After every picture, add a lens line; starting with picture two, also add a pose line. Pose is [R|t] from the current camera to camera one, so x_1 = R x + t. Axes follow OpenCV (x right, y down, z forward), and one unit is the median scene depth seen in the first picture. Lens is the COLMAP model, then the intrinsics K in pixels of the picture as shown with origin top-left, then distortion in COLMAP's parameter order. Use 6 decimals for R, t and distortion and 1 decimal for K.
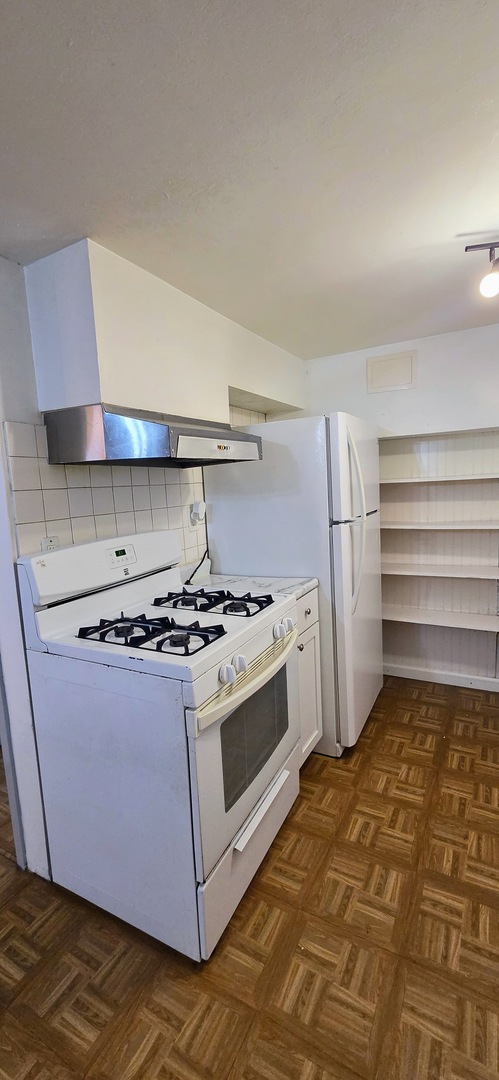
lens RADIAL K [[442.4, 0, 249.0], [0, 442.4, 536.9], [0, 0, 1]] dist [-0.000648, 0.001812]
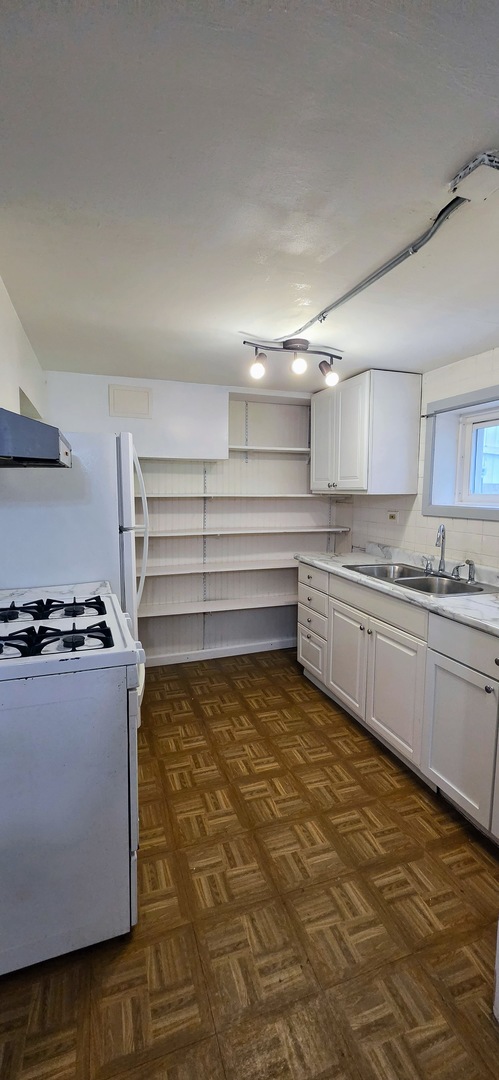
lens RADIAL K [[442.4, 0, 253.9], [0, 442.4, 539.0], [0, 0, 1]] dist [-0.000648, 0.001812]
pose [[0.660051, -0.023983, 0.750837, -0.567242], [0.050805, 0.998627, -0.012765, 0.031042], [-0.749500, 0.046572, 0.660364, 0.016303]]
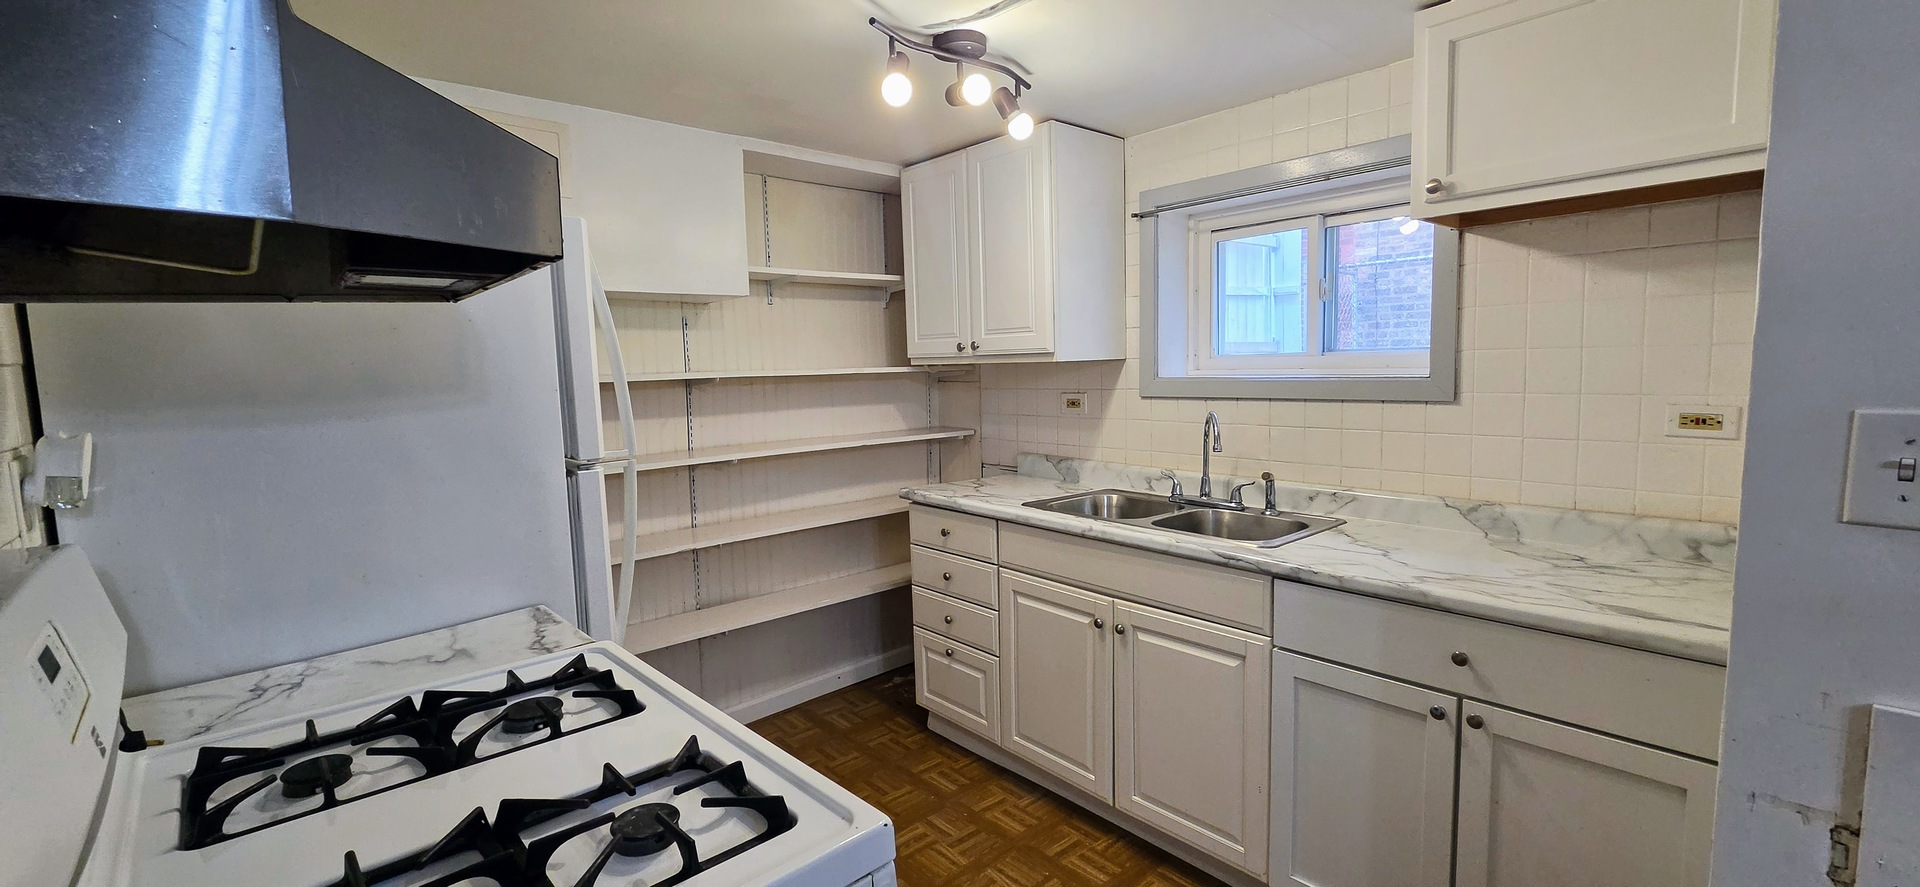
lens RADIAL K [[786.5, 0, 957.8], [0, 786.5, 439.7], [0, 0, 1]] dist [-0.000648, 0.001812]
pose [[0.332134, -0.045308, 0.942143, -0.541478], [0.122704, 0.992433, 0.004469, -0.019235], [-0.935217, 0.114120, 0.335180, 0.507379]]
